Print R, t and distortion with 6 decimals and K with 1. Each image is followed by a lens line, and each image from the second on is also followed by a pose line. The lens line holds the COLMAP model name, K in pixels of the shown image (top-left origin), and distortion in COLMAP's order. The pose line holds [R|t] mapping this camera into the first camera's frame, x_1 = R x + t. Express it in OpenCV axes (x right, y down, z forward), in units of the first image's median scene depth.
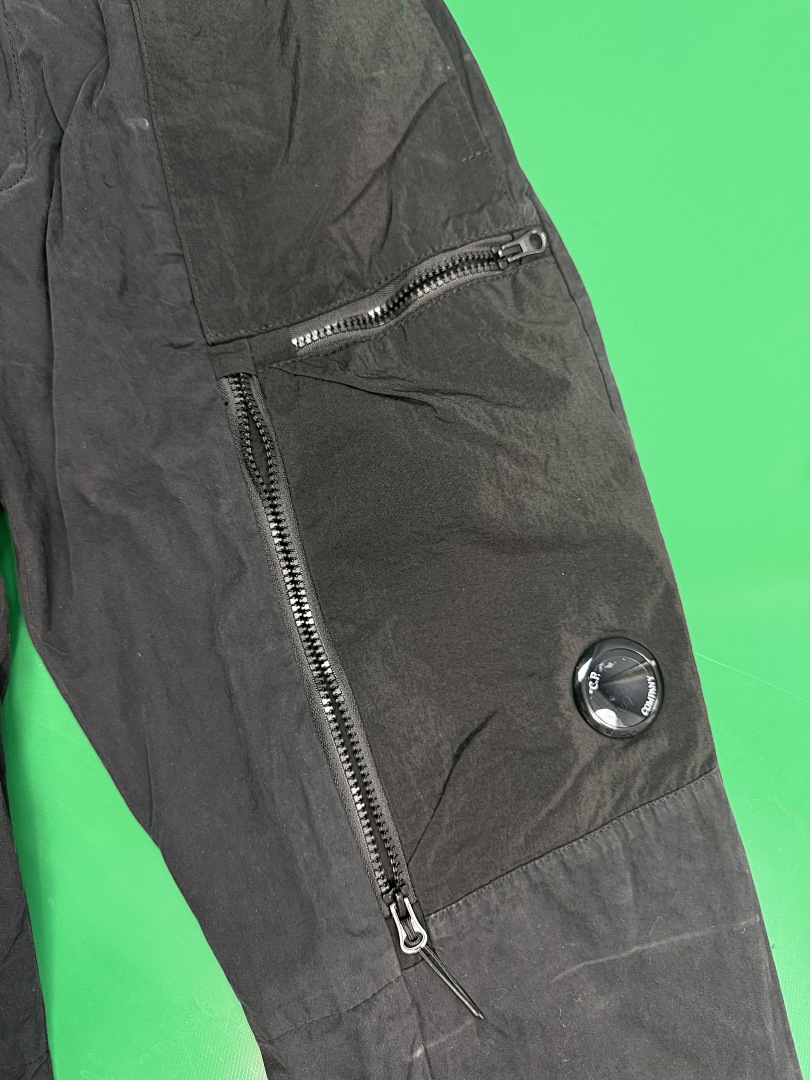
lens RADIAL K [[780.9, 0, 405.4], [0, 780.9, 536.6], [0, 0, 1]] dist [0.004935, 0.002463]
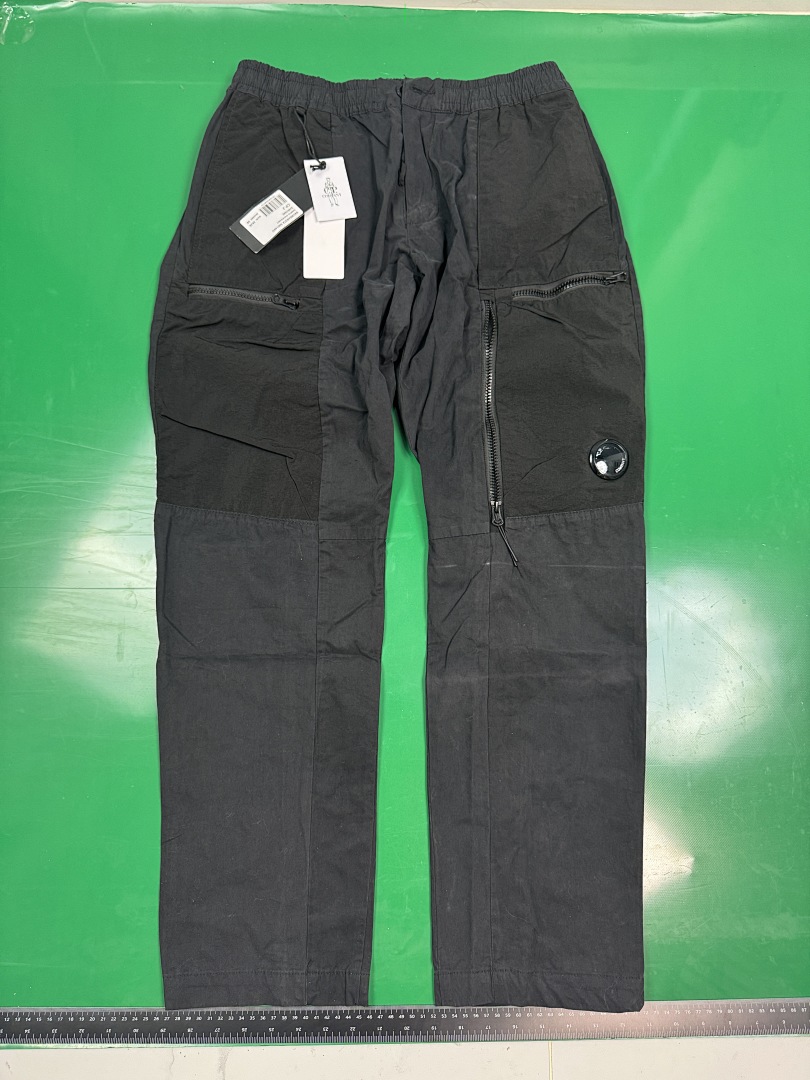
lens RADIAL K [[780.9, 0, 402.2], [0, 780.9, 541.9], [0, 0, 1]] dist [0.004935, 0.002463]
pose [[0.946173, 0.251033, -0.204301, 0.233896], [-0.264564, 0.963479, -0.041398, 0.710763], [0.186448, 0.093220, 0.978032, -1.438908]]
